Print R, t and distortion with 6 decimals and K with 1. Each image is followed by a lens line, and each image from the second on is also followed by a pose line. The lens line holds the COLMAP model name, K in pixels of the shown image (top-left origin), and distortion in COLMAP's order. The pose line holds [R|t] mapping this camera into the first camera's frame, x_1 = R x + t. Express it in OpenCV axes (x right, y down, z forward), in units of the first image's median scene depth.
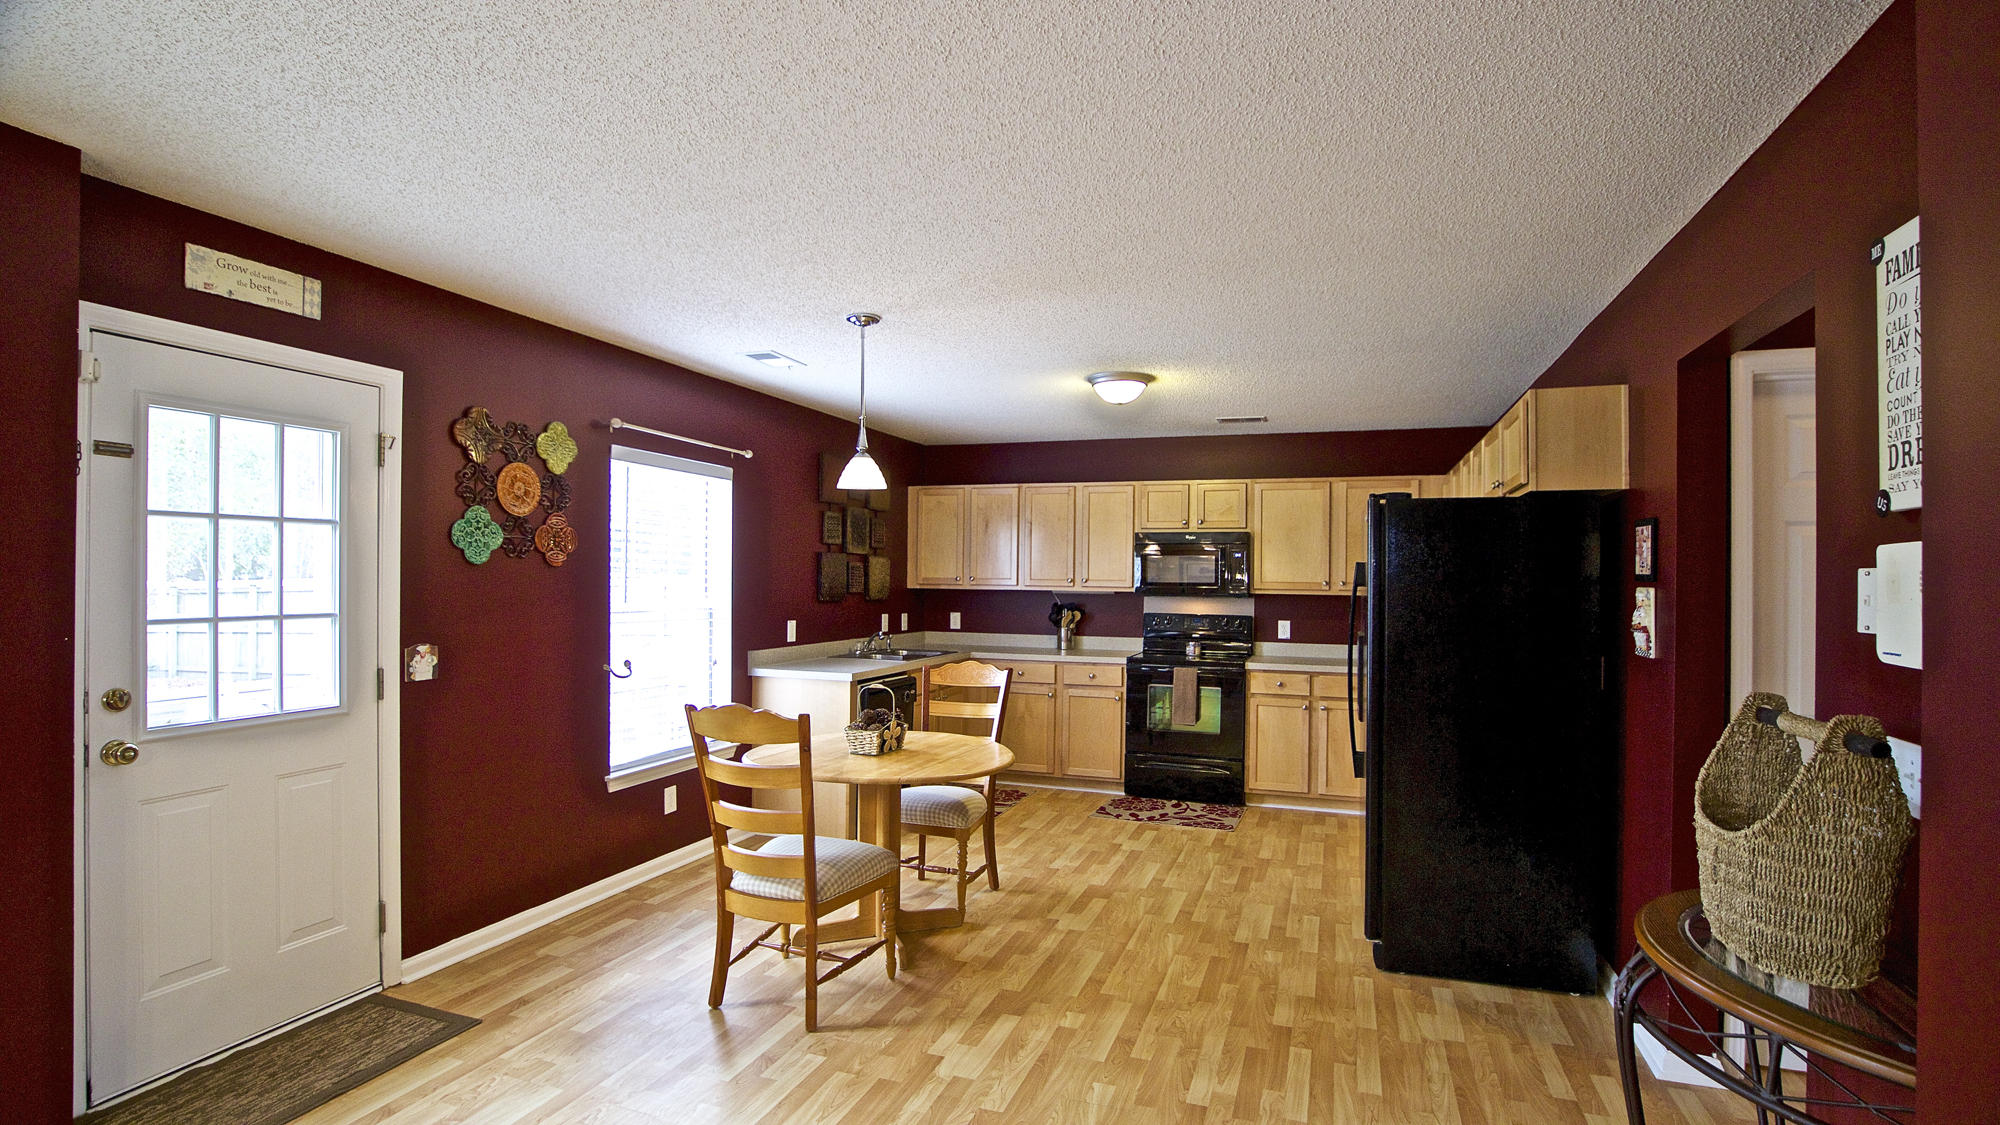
lens RADIAL K [[938.0, 0, 1008.2], [0, 938.0, 572.8], [0, 0, 1]] dist [-0.031038, 0.003201]
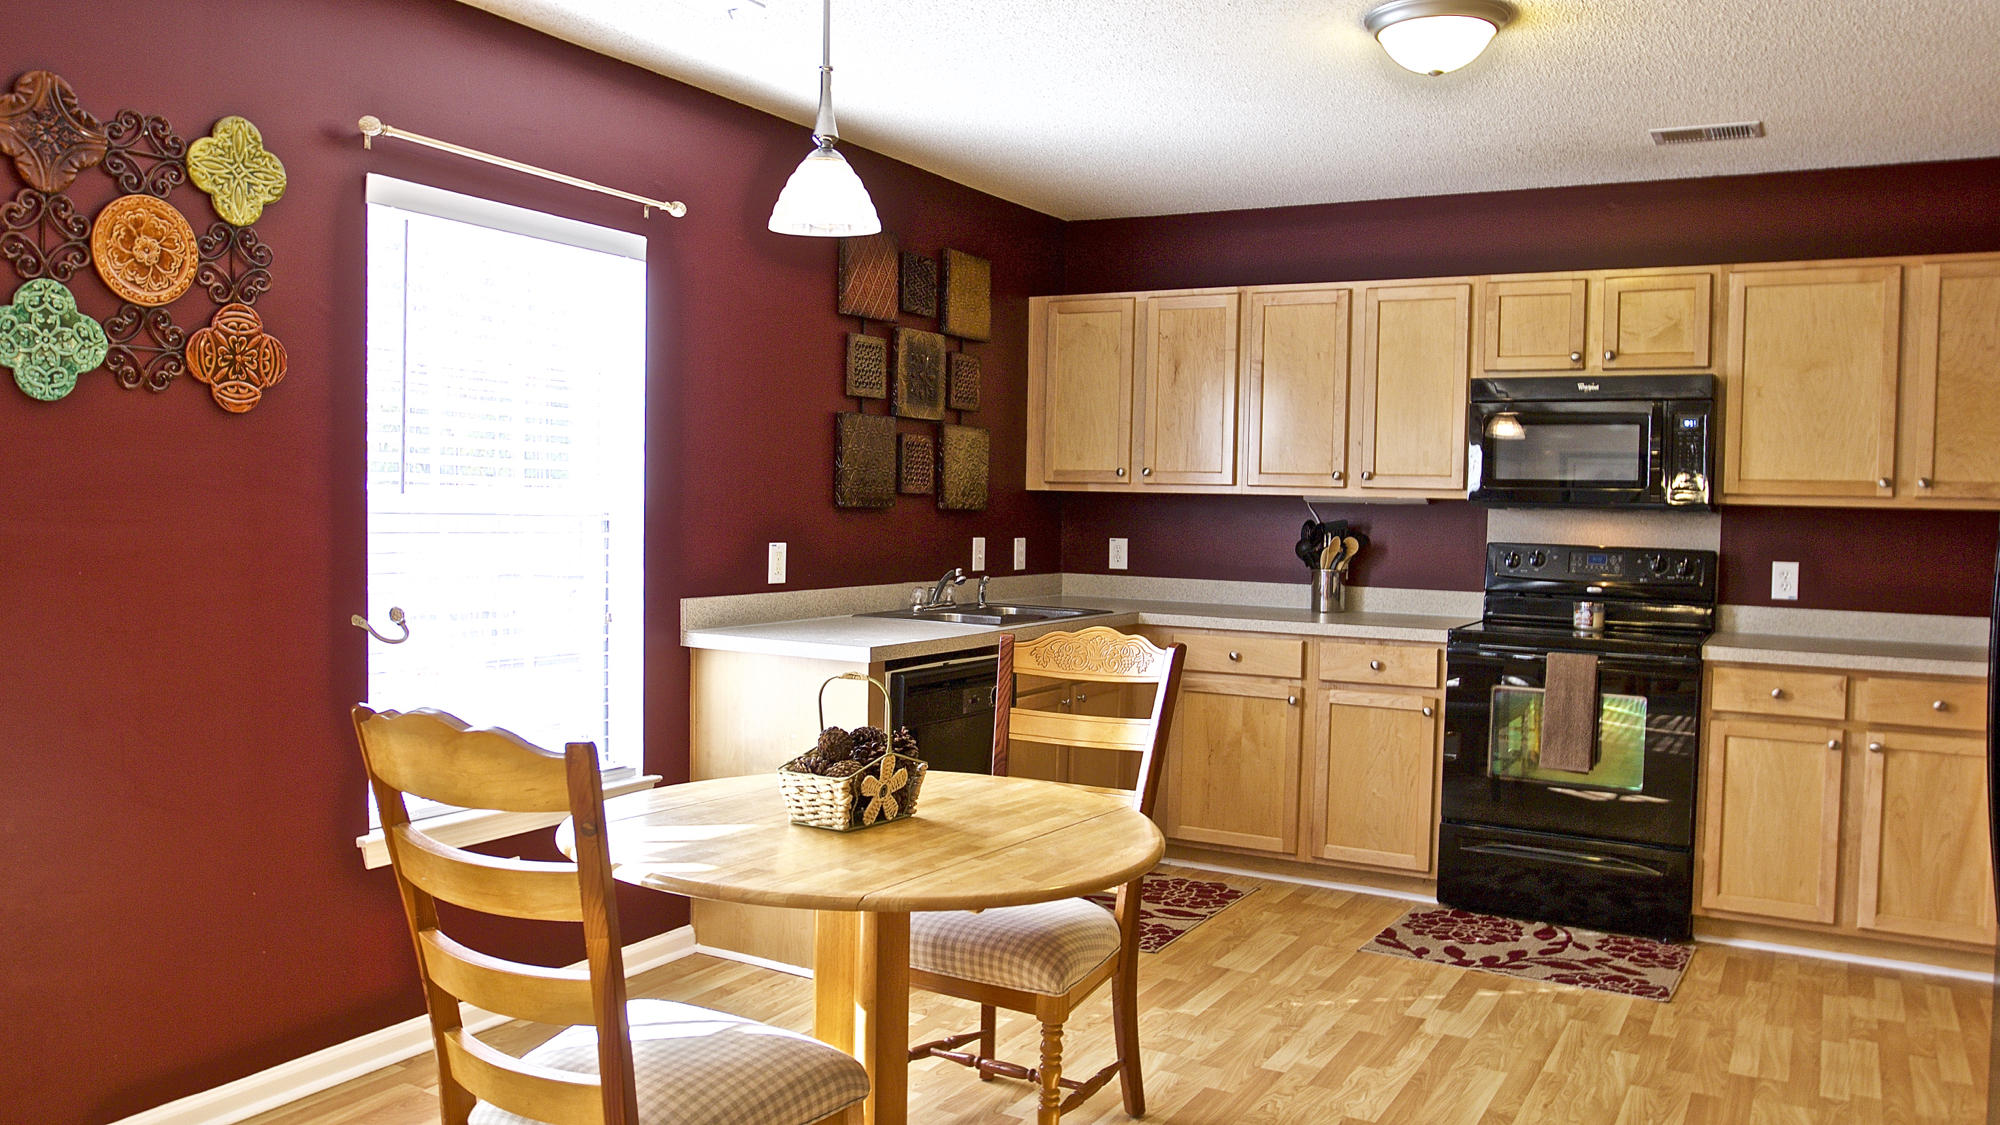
lens RADIAL K [[1499.0, 0, 1003.8], [0, 1499.0, 558.3], [0, 0, 1]] dist [-0.066243, 0.047021]
pose [[0.984691, 0.016129, -0.173559, 0.045498], [-0.008546, 0.998980, 0.044349, 0.028653], [0.174097, -0.042187, 0.983824, 0.273431]]
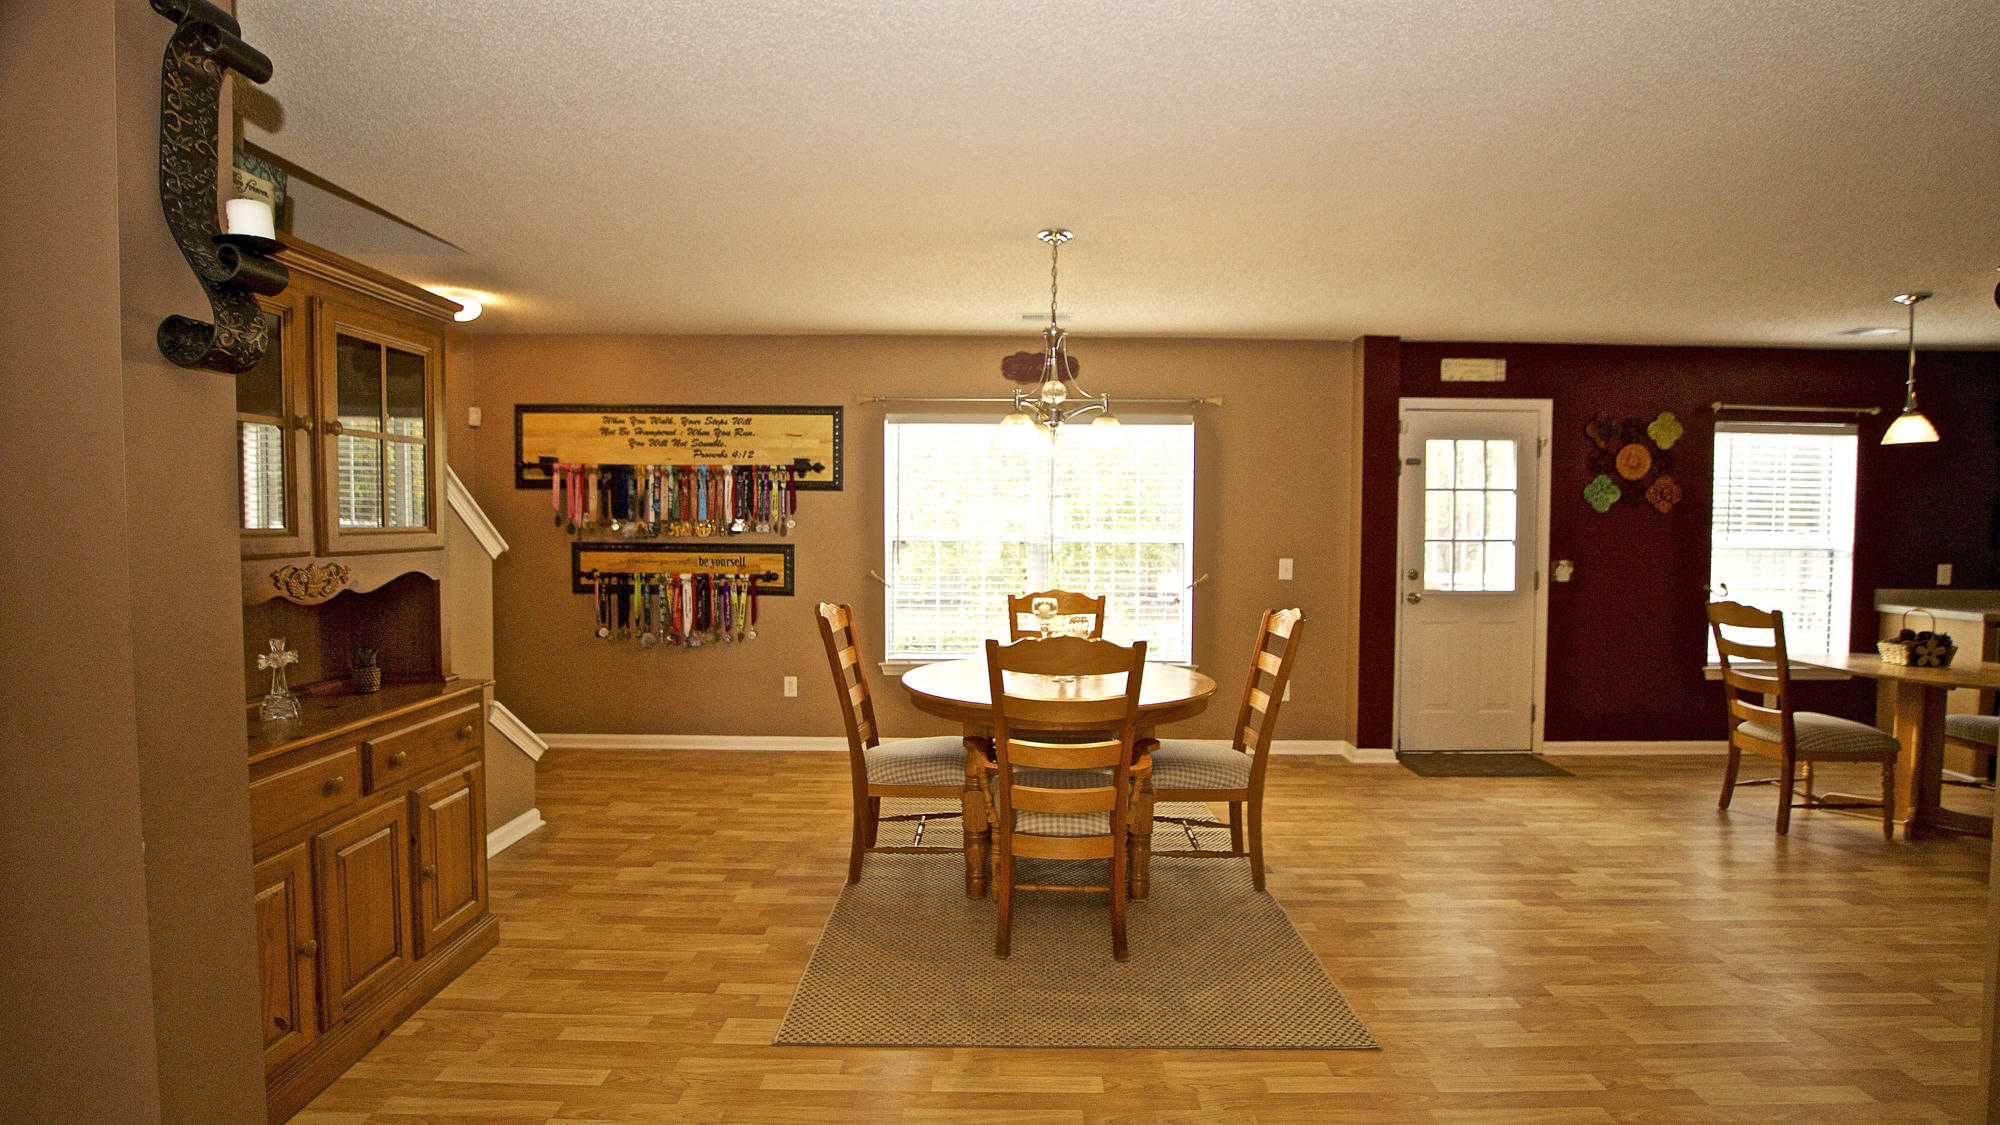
lens RADIAL K [[938.0, 0, 1012.4], [0, 938.0, 562.3], [0, 0, 1]] dist [-0.031038, 0.003201]
pose [[0.330716, 0.027769, -0.943322, 0.487706], [0.001055, 0.999555, 0.029795, 0.023276], [0.943730, -0.010848, 0.330540, -0.388991]]
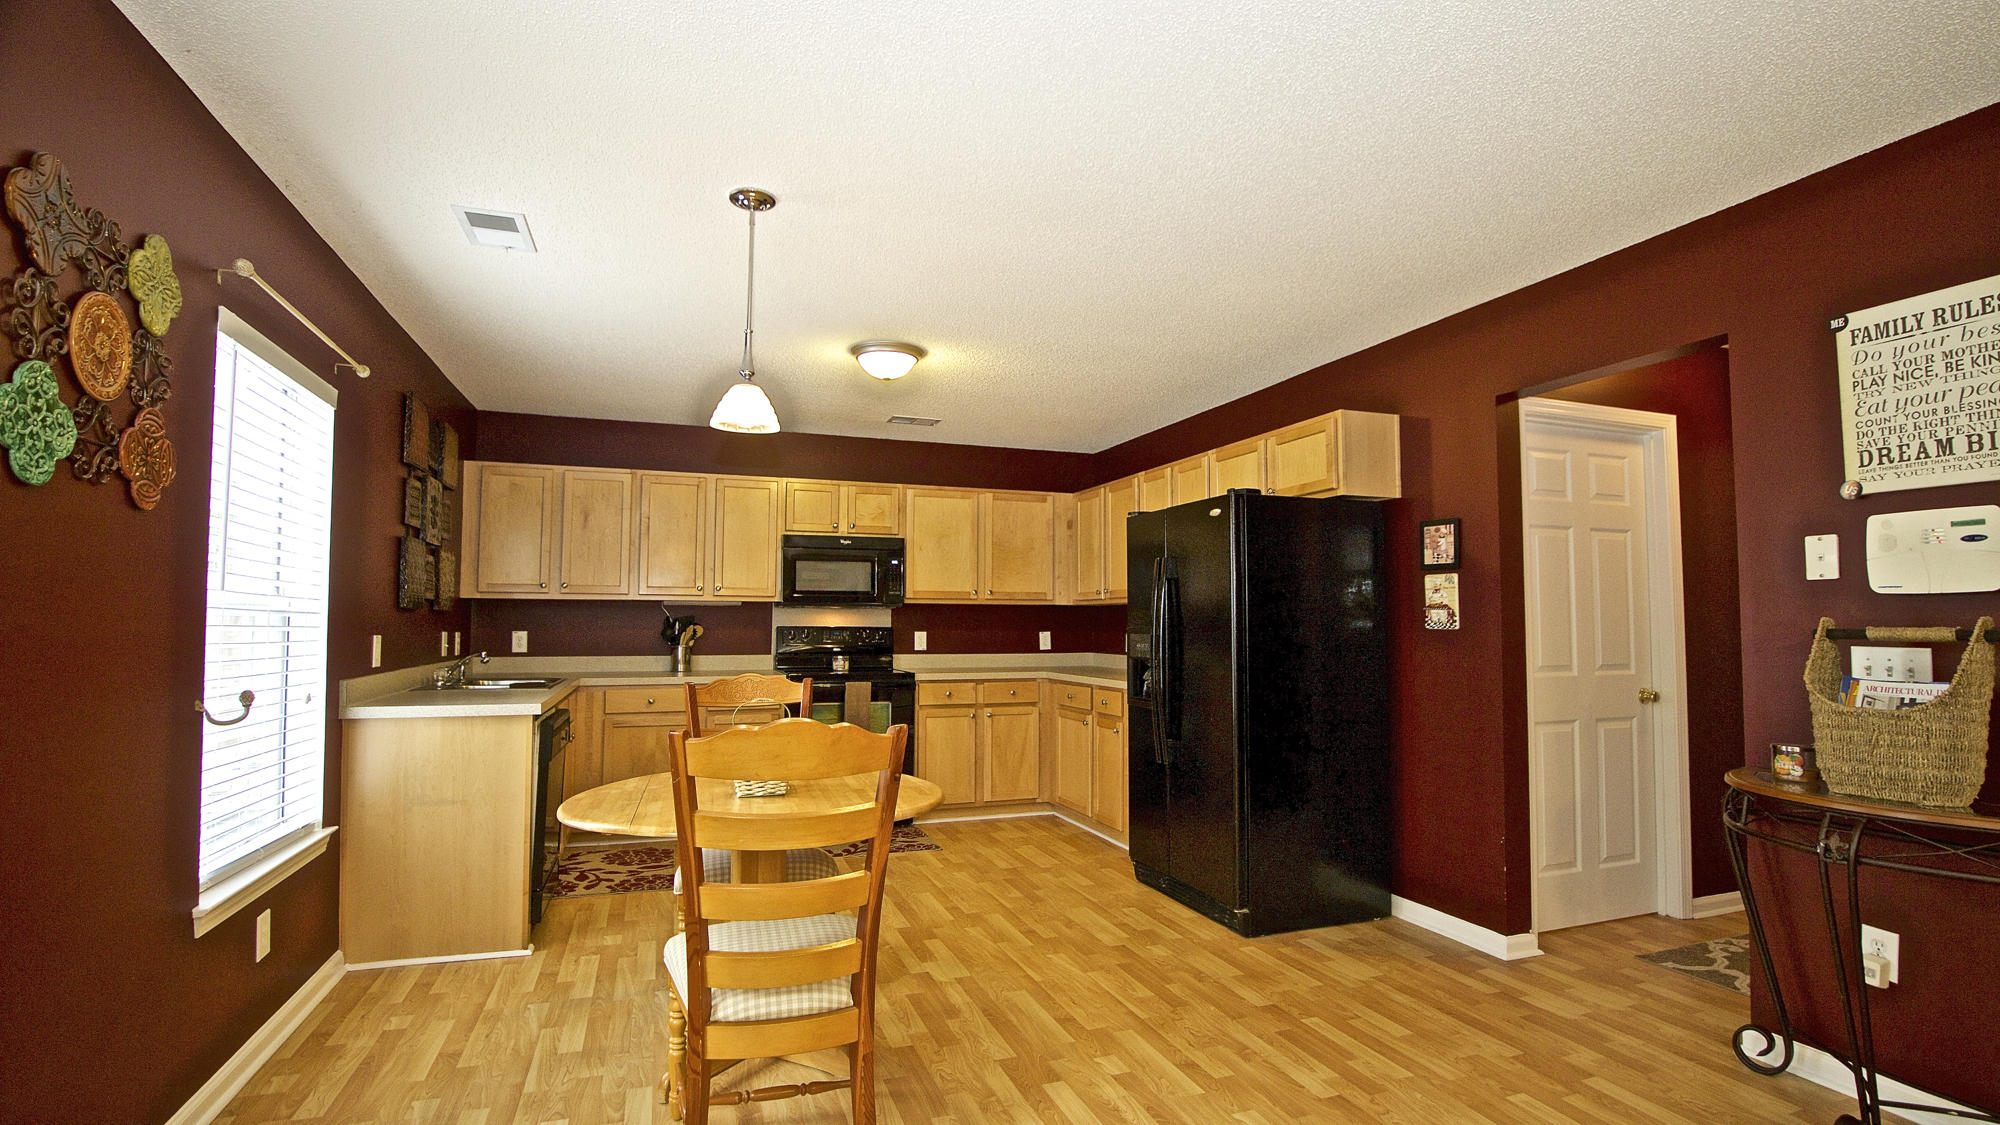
lens RADIAL K [[938.0, 0, 1006.3], [0, 938.0, 568.9], [0, 0, 1]] dist [-0.031038, 0.003201]
pose [[0.770272, 0.027920, 0.637104, -0.400240], [0.001393, 0.998965, -0.045462, 0.045478], [-0.637714, 0.035906, 0.769436, 0.276638]]
